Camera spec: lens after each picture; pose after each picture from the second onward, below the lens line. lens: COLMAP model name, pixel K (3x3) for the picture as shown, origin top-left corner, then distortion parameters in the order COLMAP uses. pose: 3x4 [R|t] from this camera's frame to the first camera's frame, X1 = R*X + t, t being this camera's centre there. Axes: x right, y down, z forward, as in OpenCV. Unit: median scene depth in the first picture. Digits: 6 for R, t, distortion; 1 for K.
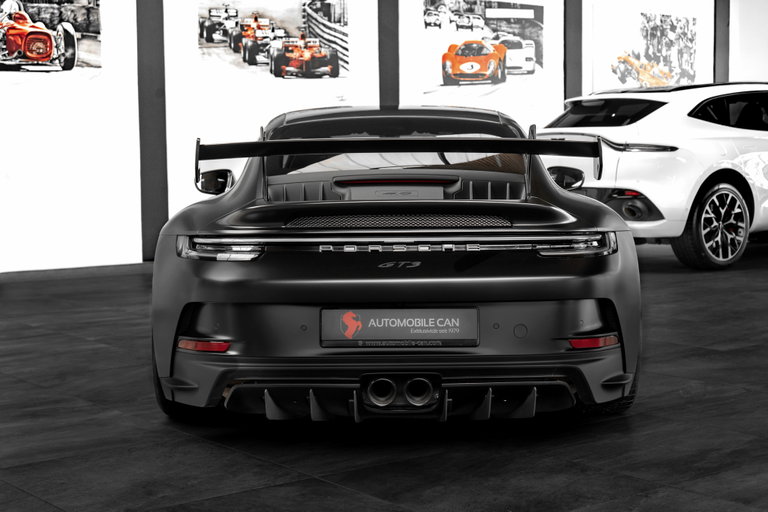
lens RADIAL K [[1305.6, 0, 384.0], [0, 1305.6, 256.0], [0, 0, 1]] dist [0.020177, 0.052083]
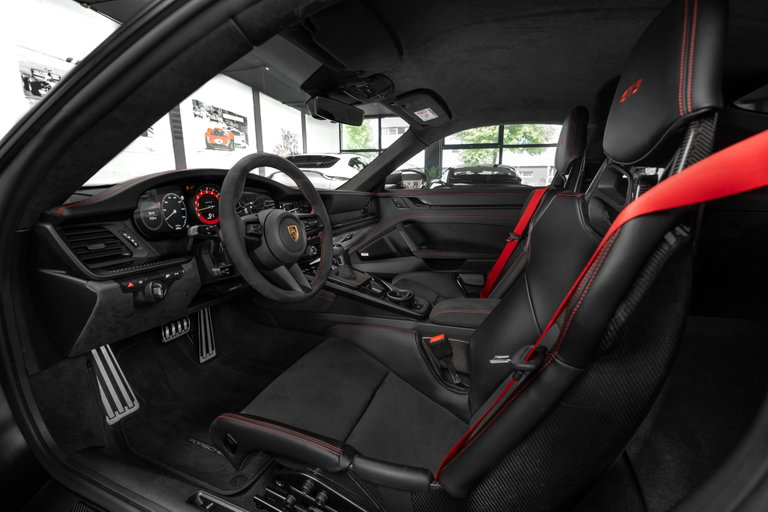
lens RADIAL K [[313.7, 0, 384.0], [0, 313.7, 256.0], [0, 0, 1]] dist [-0.026916, 0.004748]
pose [[0.767841, -0.128221, 0.627678, -0.074668], [0.048061, 0.988535, 0.143142, -0.025678], [-0.638835, -0.079743, 0.765200, 0.506746]]
